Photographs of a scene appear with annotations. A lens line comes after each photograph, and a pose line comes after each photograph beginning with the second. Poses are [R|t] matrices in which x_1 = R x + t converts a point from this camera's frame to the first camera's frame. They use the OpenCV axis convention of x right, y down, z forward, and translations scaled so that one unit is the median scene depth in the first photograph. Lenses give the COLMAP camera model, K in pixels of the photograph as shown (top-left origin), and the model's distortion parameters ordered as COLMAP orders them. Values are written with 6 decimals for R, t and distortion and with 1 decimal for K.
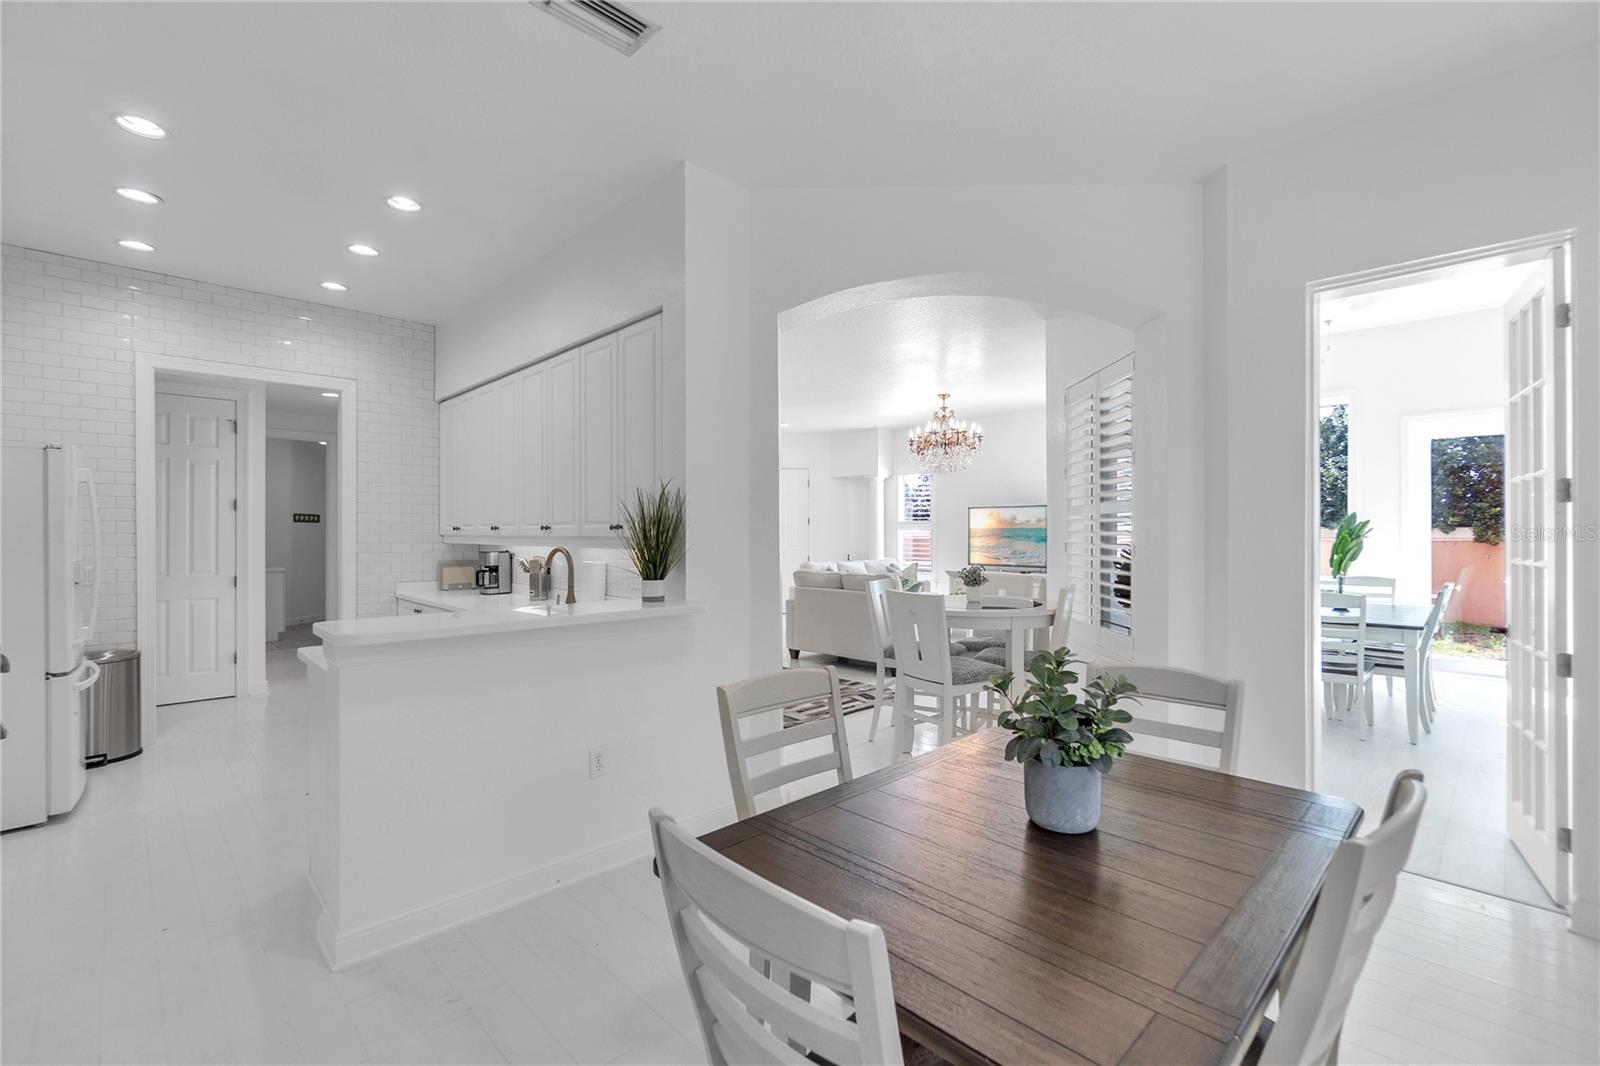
lens RADIAL K [[702.2, 0, 803.7], [0, 702.2, 533.8], [0, 0, 1]] dist [-0.002606, -0.000121]
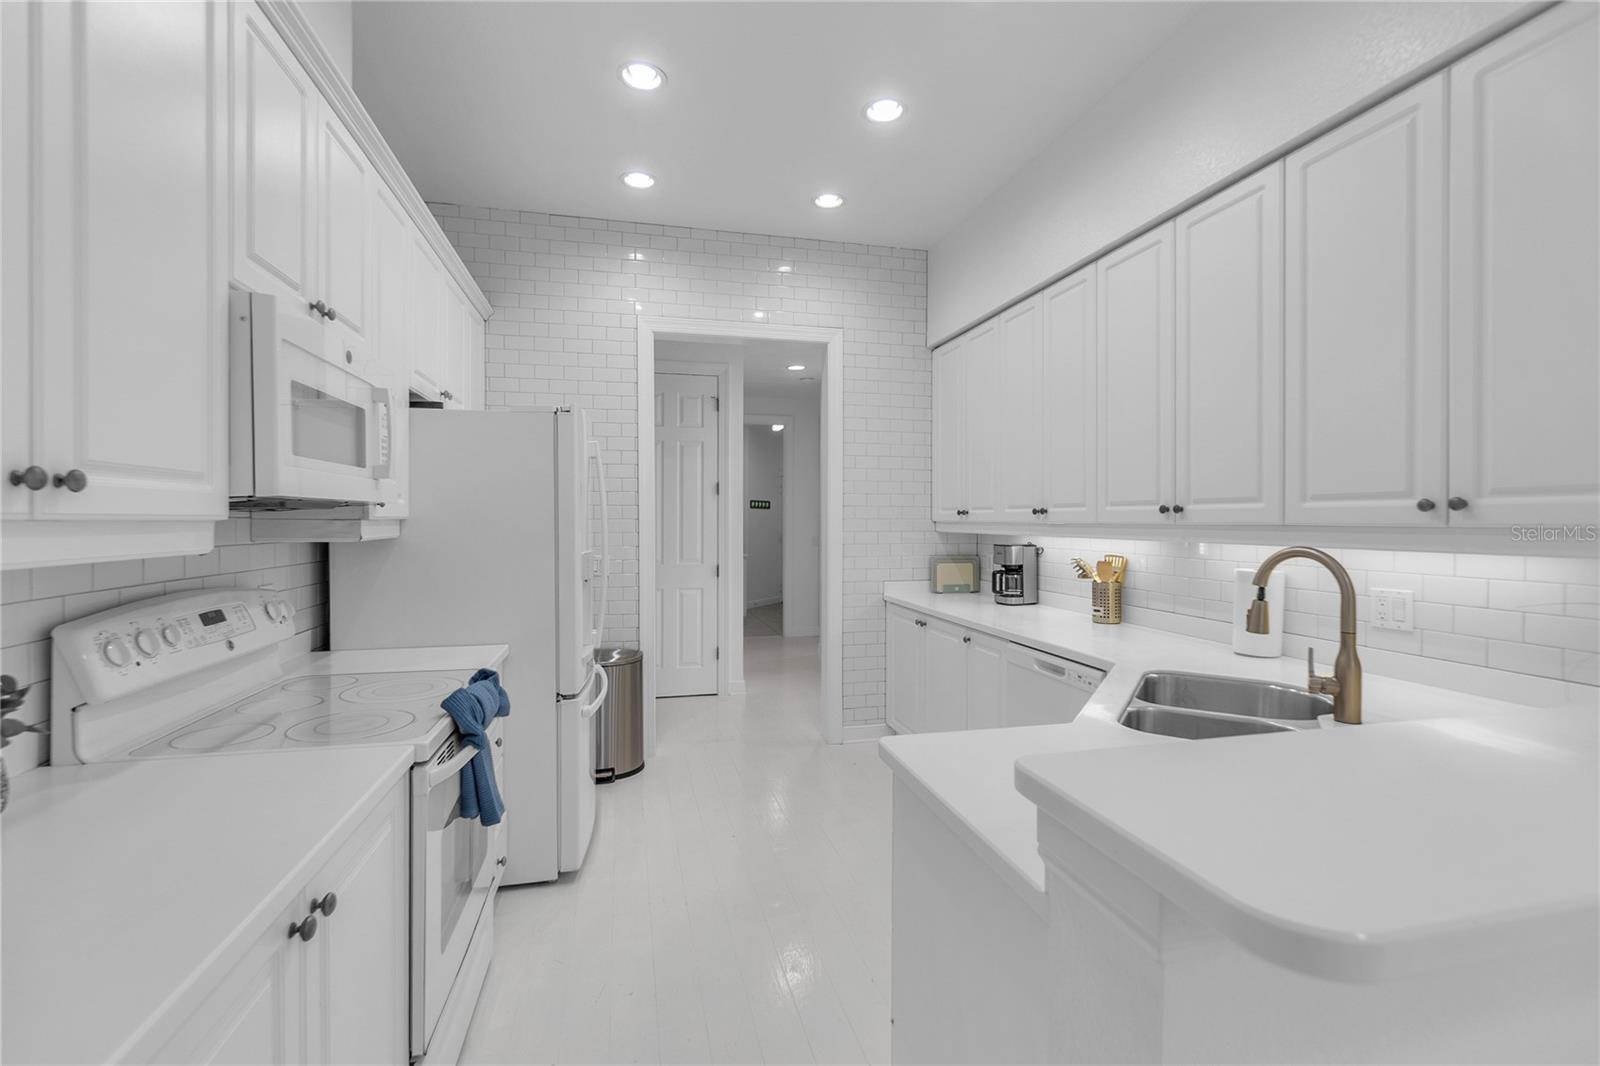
lens RADIAL K [[698.4, 0, 802.7], [0, 698.4, 520.5], [0, 0, 1]] dist [-0.001299, -0.000057]
pose [[0.864468, 0.000836, -0.502686, -0.272777], [0.000378, 0.999997, 0.002314, -0.001069], [0.502687, -0.002190, 0.864466, 0.281416]]
